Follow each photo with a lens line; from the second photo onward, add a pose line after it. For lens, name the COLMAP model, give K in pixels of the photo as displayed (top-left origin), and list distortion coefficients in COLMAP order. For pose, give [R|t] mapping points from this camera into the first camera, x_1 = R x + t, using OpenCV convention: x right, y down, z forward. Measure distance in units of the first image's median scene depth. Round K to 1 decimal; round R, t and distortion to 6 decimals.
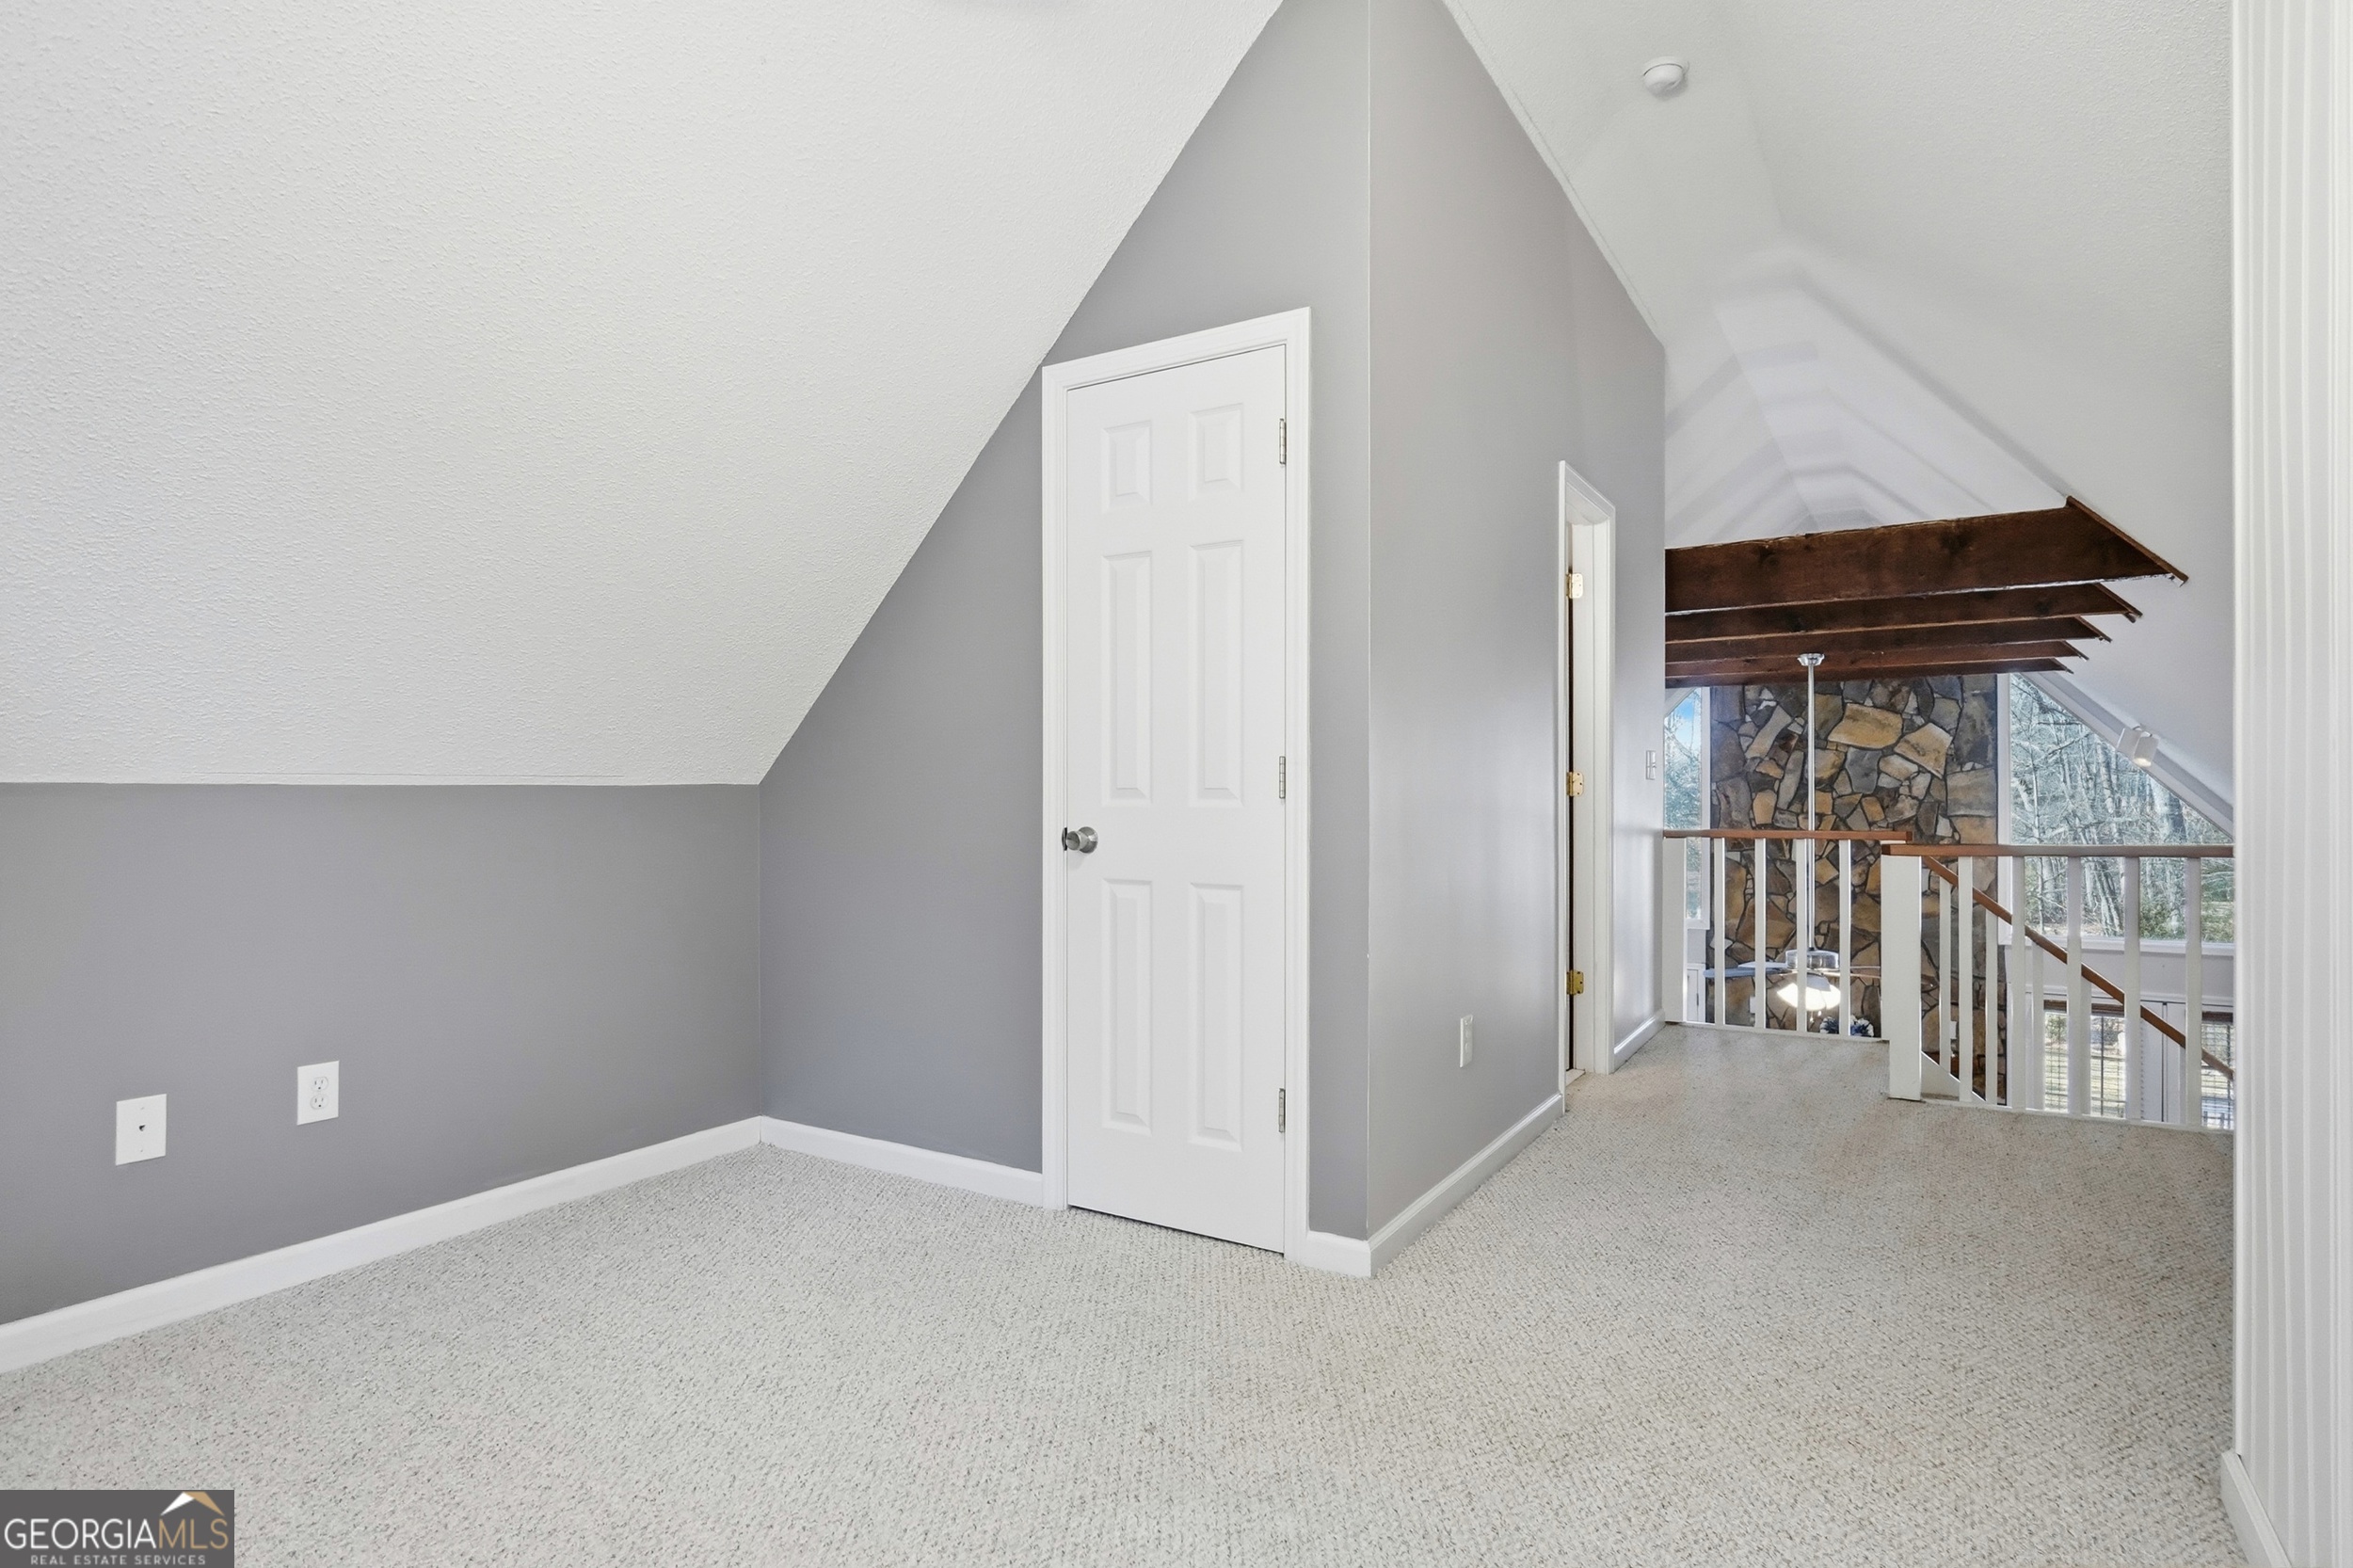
lens RADIAL K [[1242.4, 0, 1168.5], [0, 1242.4, 779.1], [0, 0, 1]] dist [-0.003015, 0.000312]
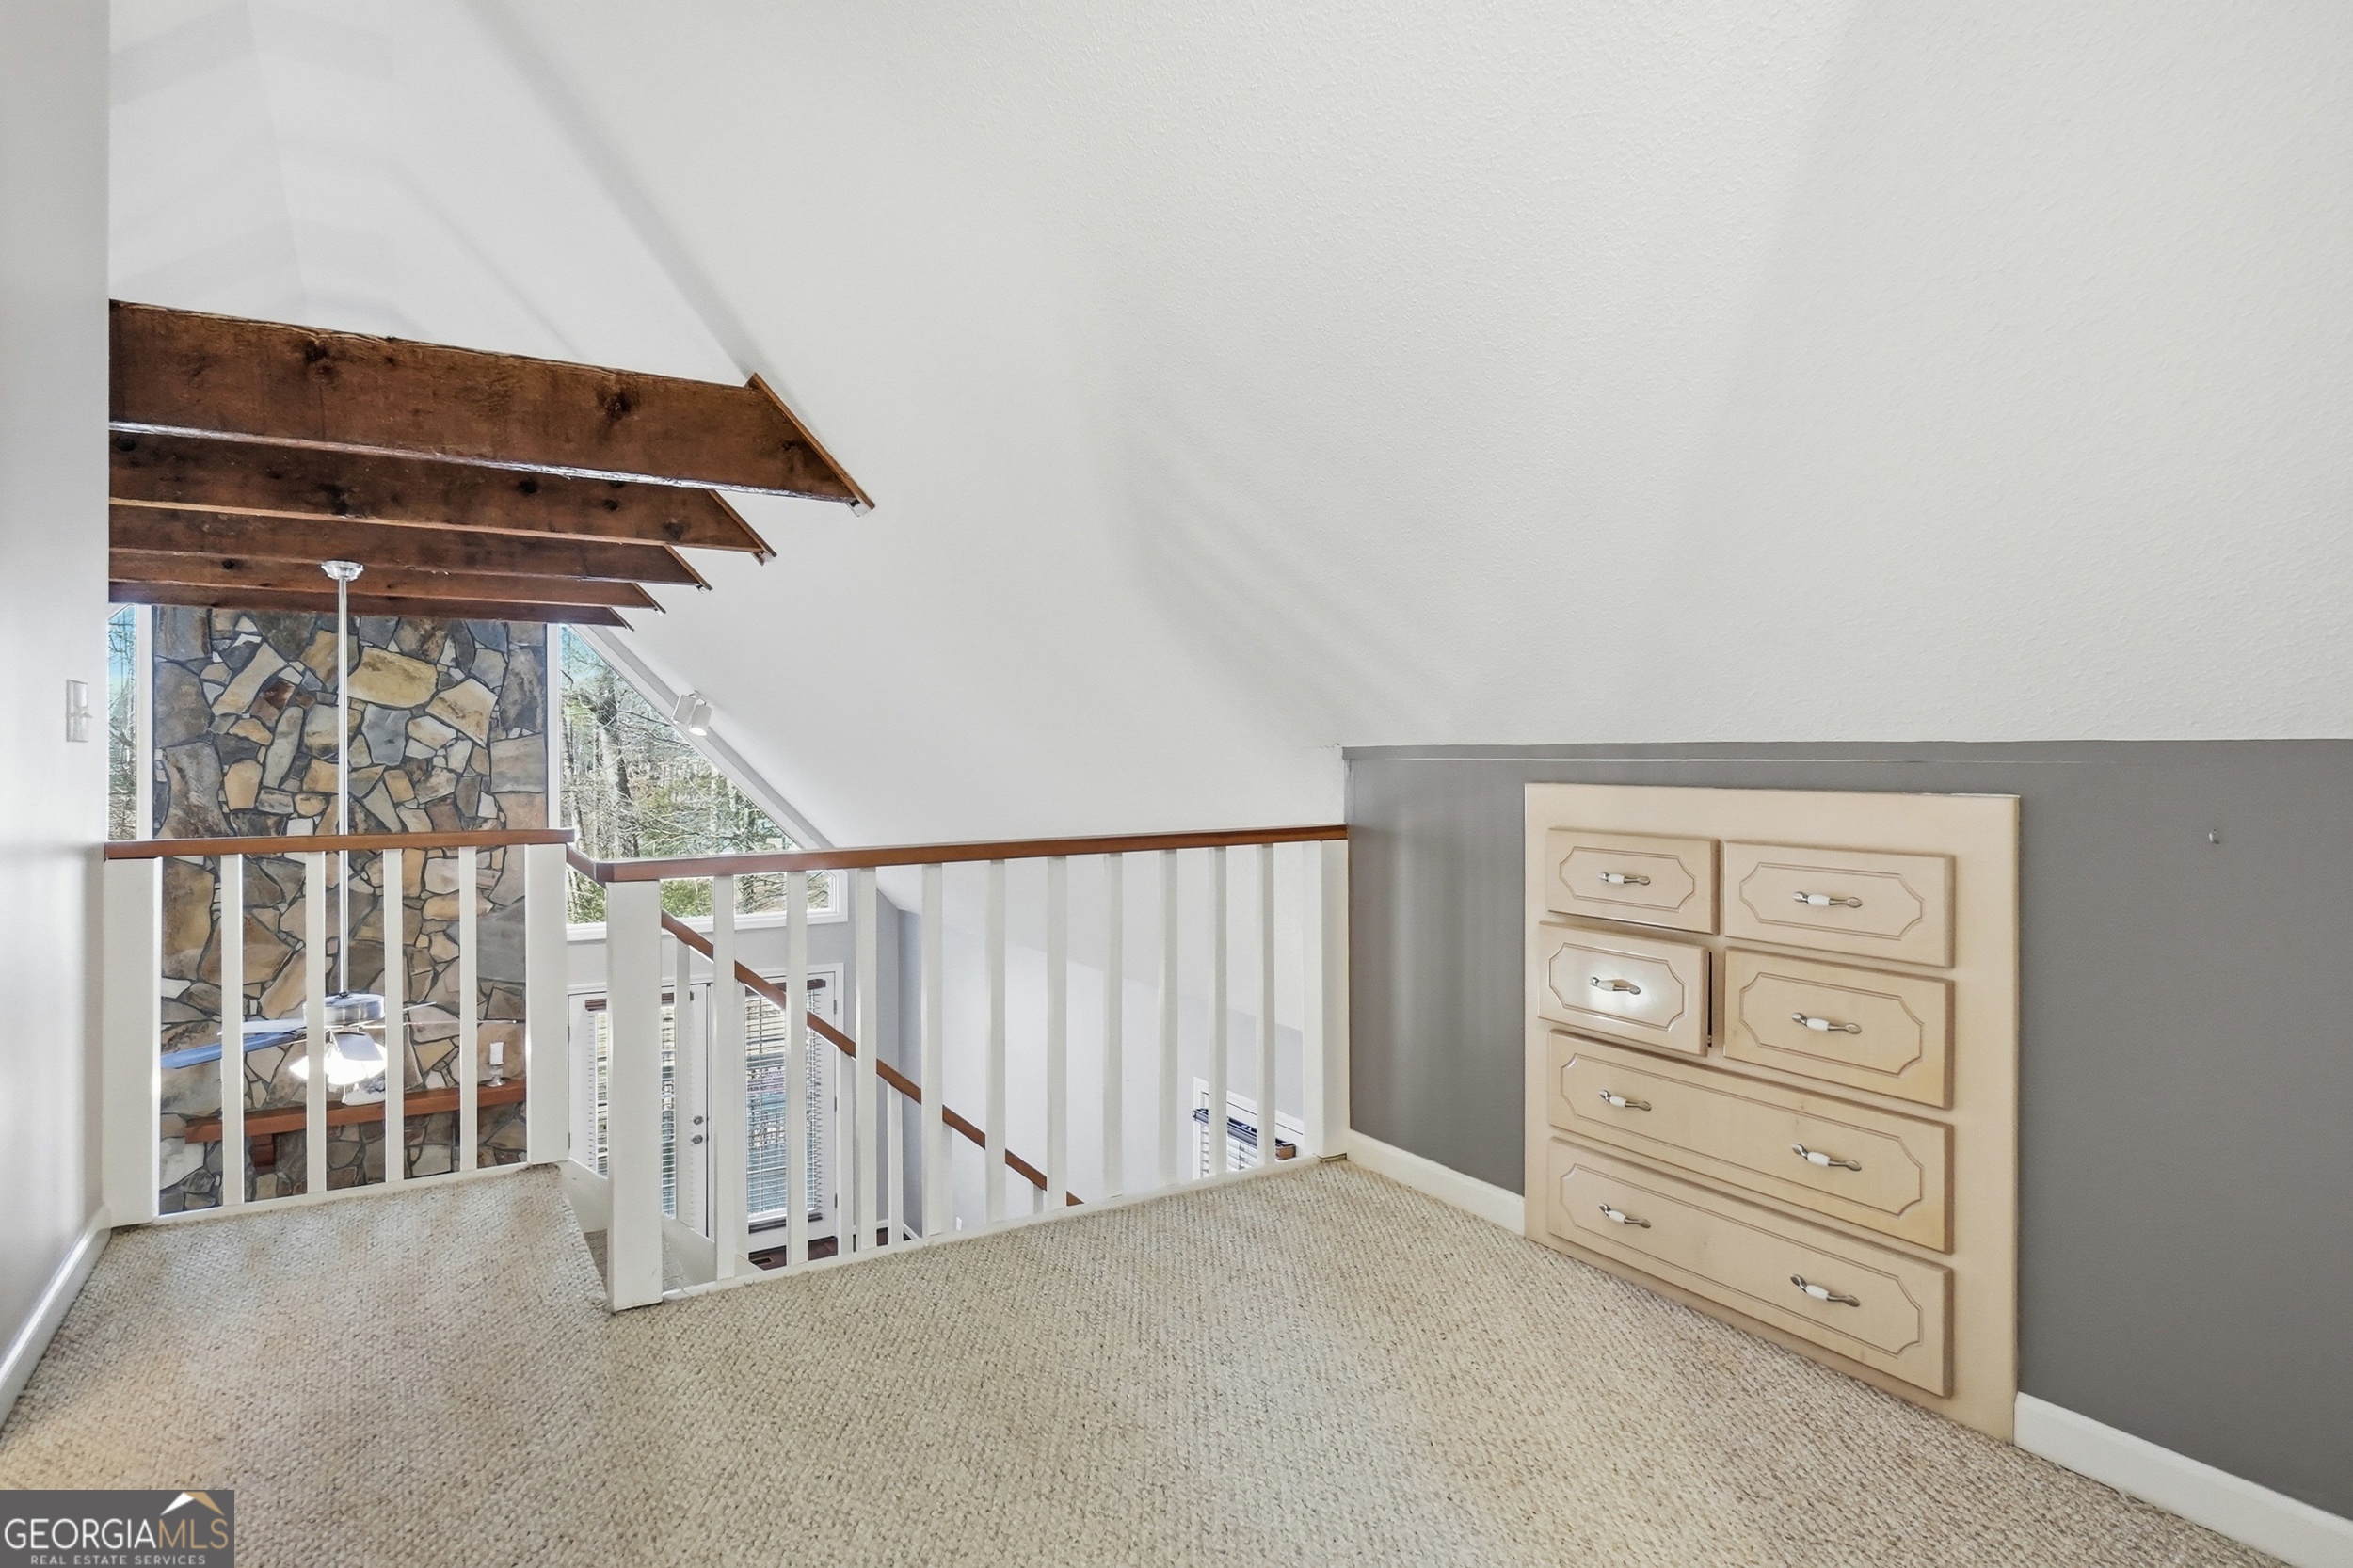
lens RADIAL K [[1294.4, 0, 1173.9], [0, 1294.4, 766.7], [0, 0, 1]] dist [-0.000452, 0.000306]
pose [[0.455852, -0.002231, 0.890053, 0.070720], [-0.010323, 0.999916, 0.007793, 0.001169], [-0.889996, -0.012740, 0.455791, 0.205151]]
